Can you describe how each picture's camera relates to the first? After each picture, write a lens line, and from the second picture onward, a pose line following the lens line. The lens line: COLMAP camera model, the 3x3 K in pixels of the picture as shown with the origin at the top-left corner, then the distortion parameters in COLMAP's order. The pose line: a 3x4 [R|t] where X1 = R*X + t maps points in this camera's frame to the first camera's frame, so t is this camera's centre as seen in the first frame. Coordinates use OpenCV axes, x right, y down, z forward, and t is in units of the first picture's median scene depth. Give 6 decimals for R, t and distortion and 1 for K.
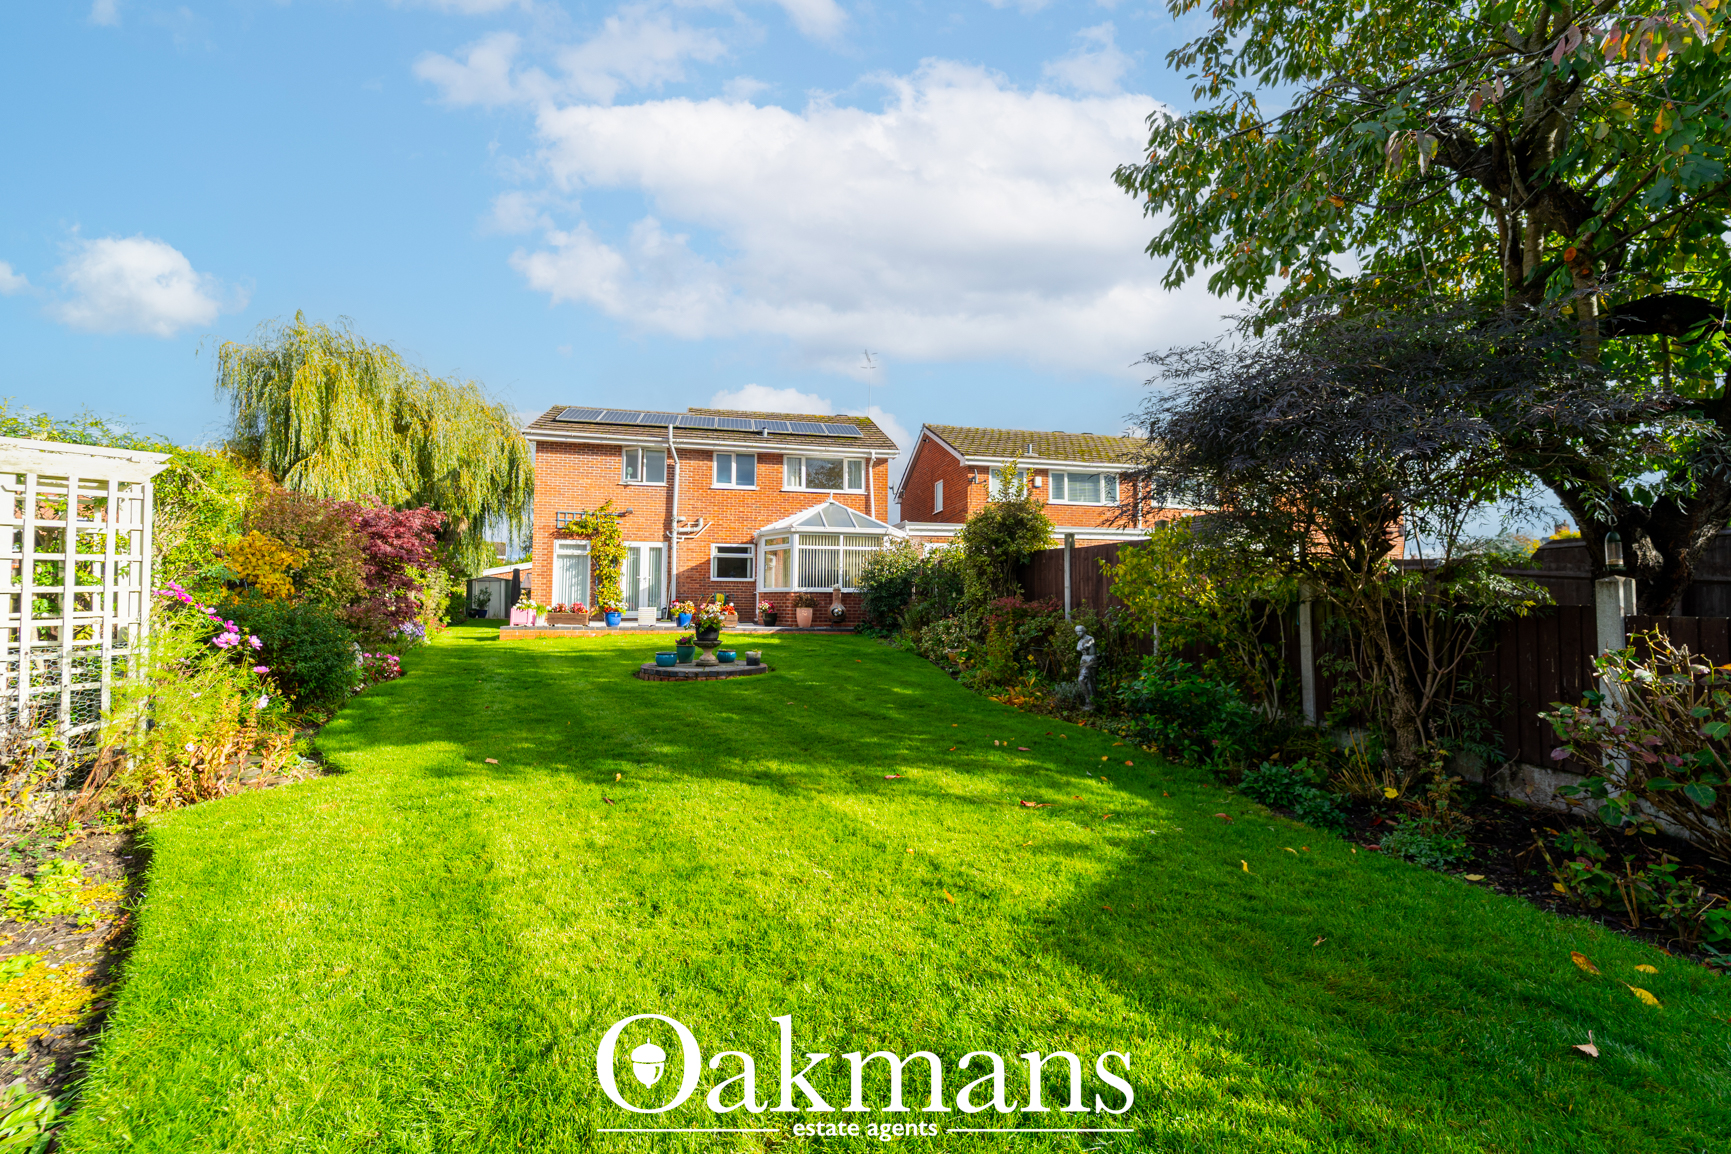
lens RADIAL K [[690.1, 0, 859.6], [0, 690.1, 573.1], [0, 0, 1]] dist [0.000745, -0.000043]
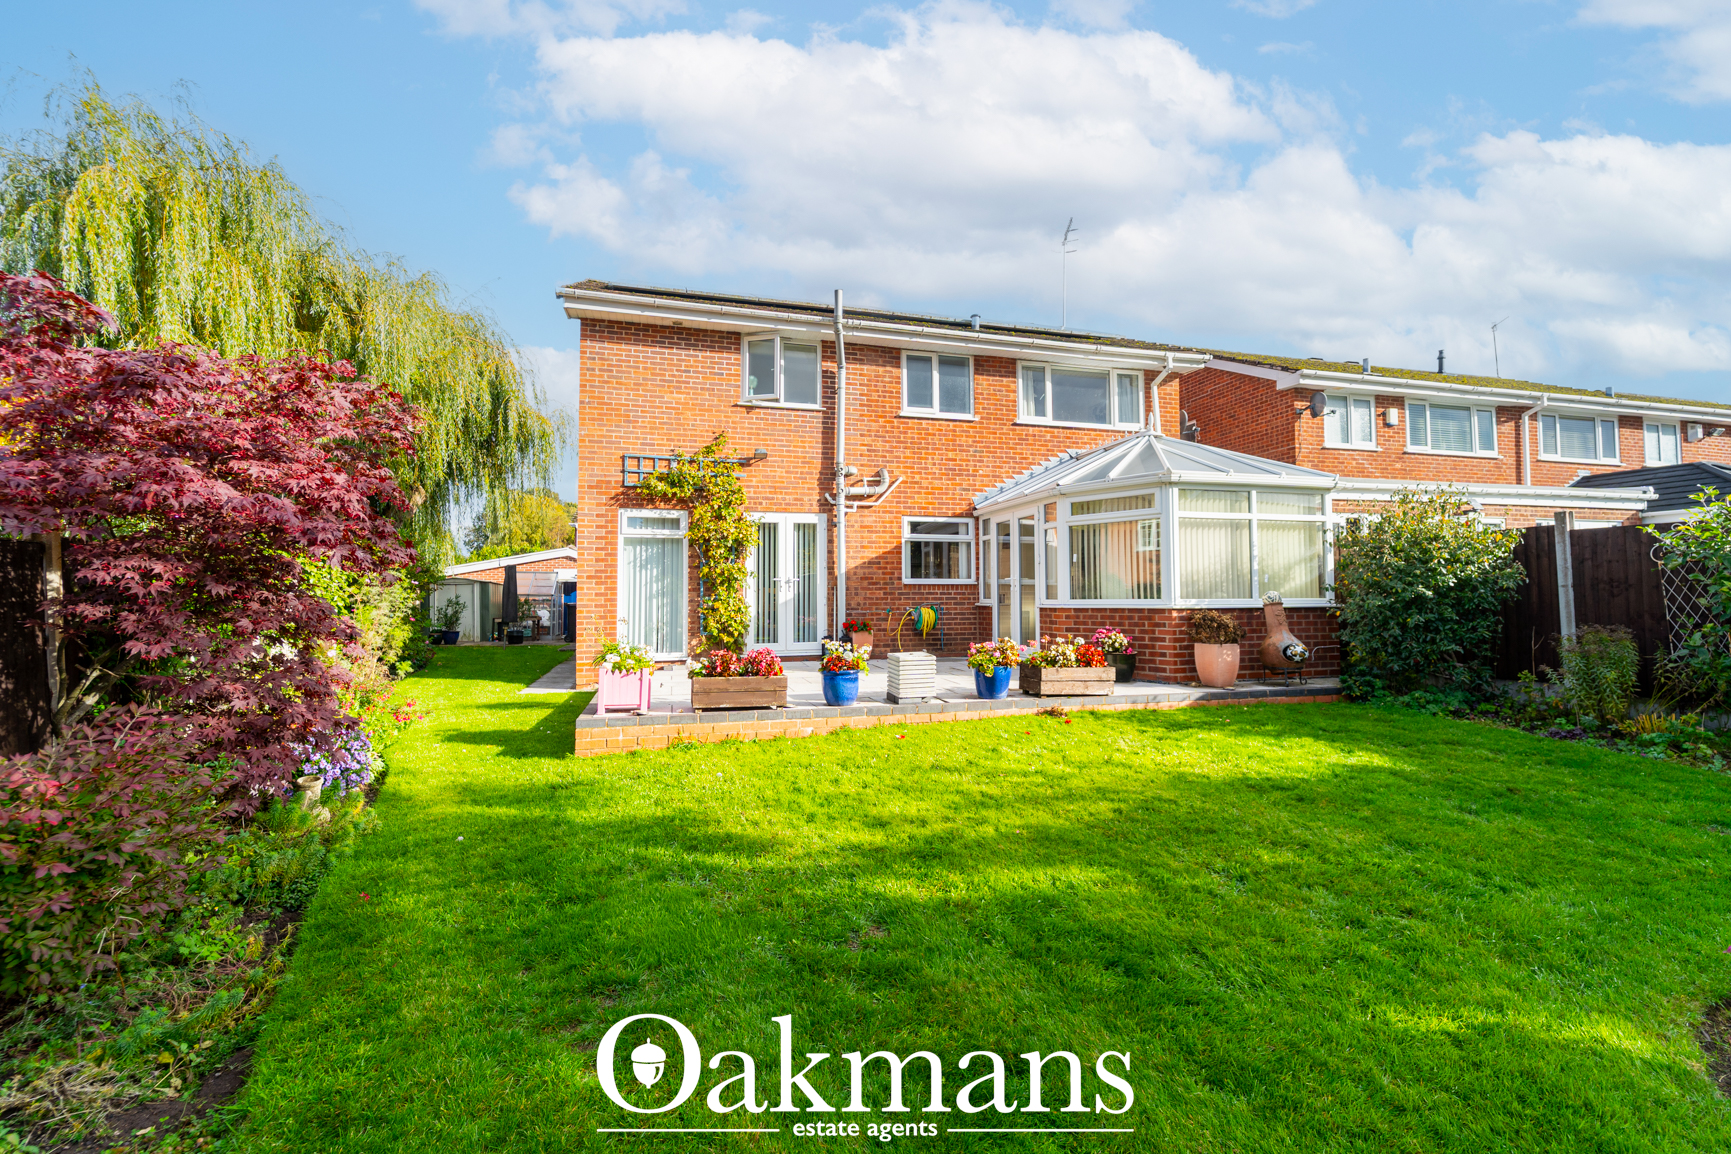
lens RADIAL K [[701.2, 0, 864.8], [0, 701.2, 569.7], [0, 0, 1]] dist [0.000578, 0.000188]
pose [[0.997373, -0.010581, 0.071664, -0.287091], [0.010214, 0.999933, 0.005478, -0.003523], [-0.071717, -0.004732, 0.997414, 0.446558]]
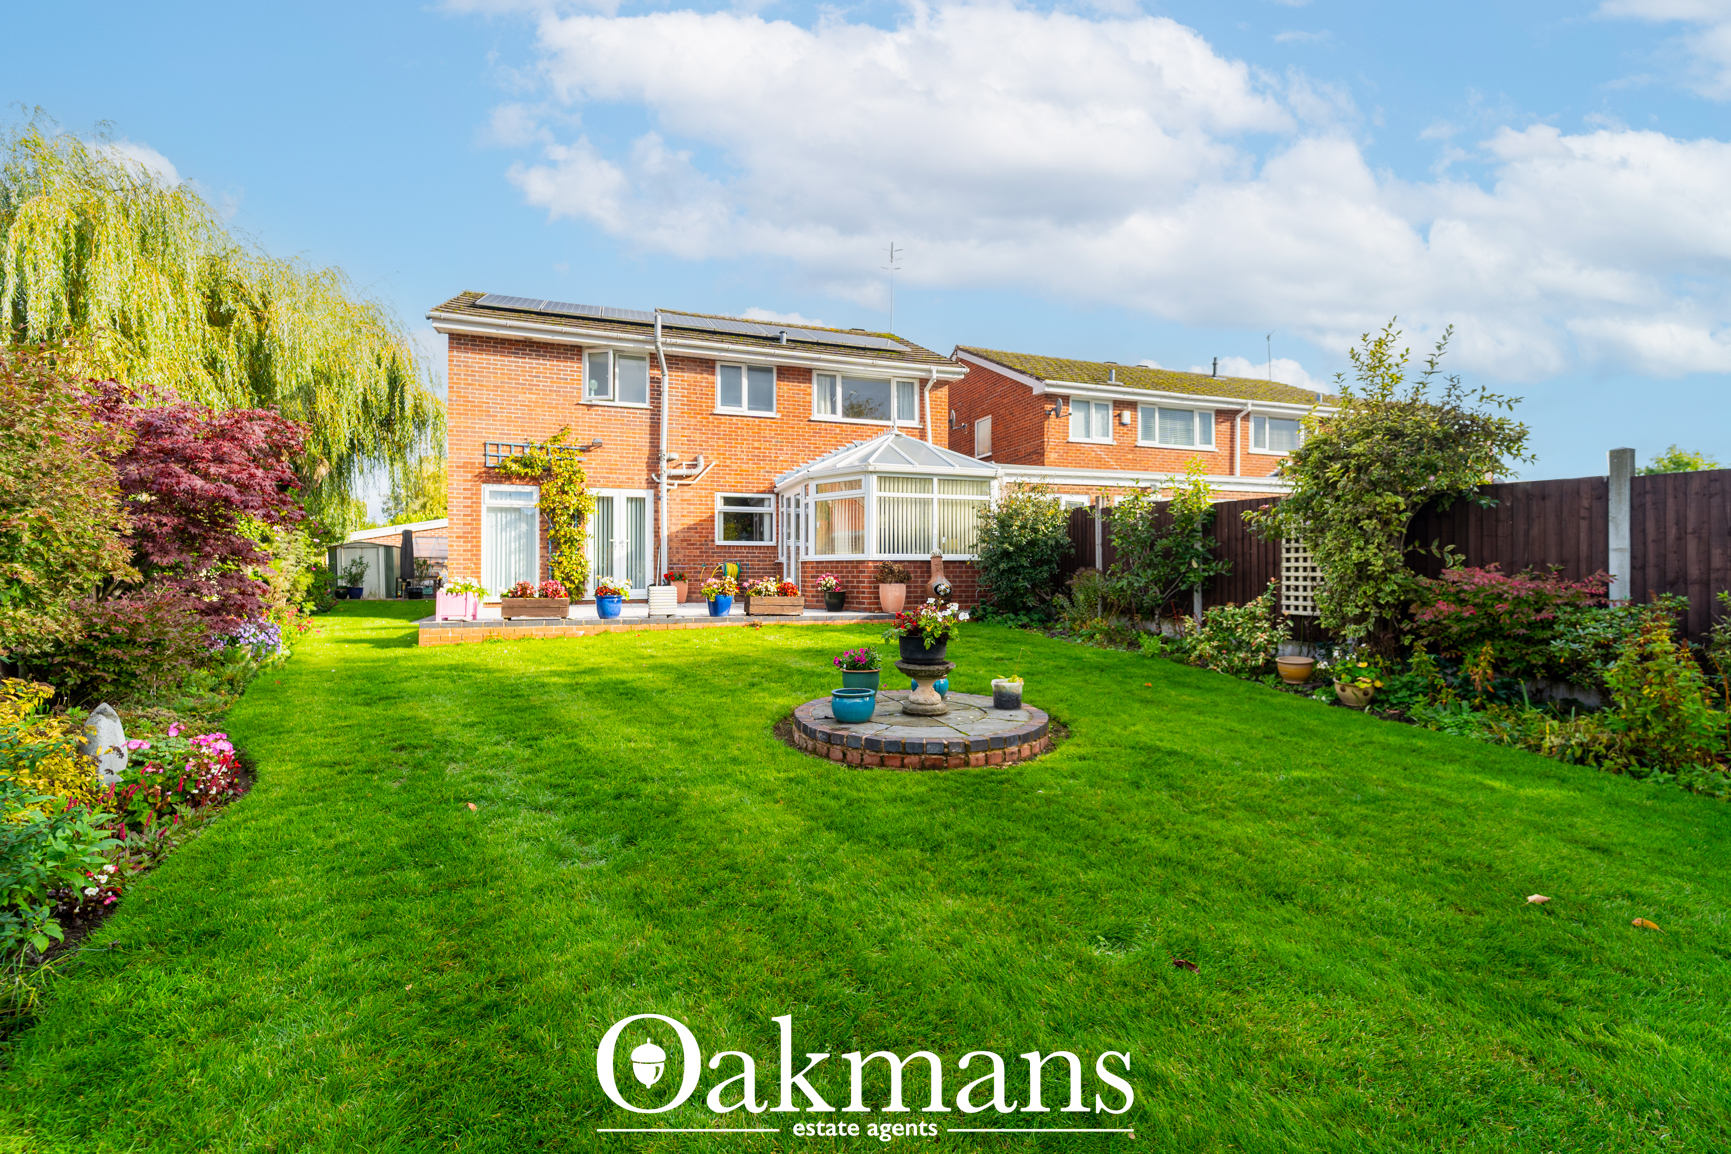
lens RADIAL K [[709.9, 0, 857.4], [0, 709.9, 568.7], [0, 0, 1]] dist [0.001278, -0.000139]
pose [[0.990375, -0.008706, 0.138138, -0.173412], [0.002778, 0.999069, 0.043052, 0.004434], [-0.138384, -0.042254, 0.989477, 0.259945]]
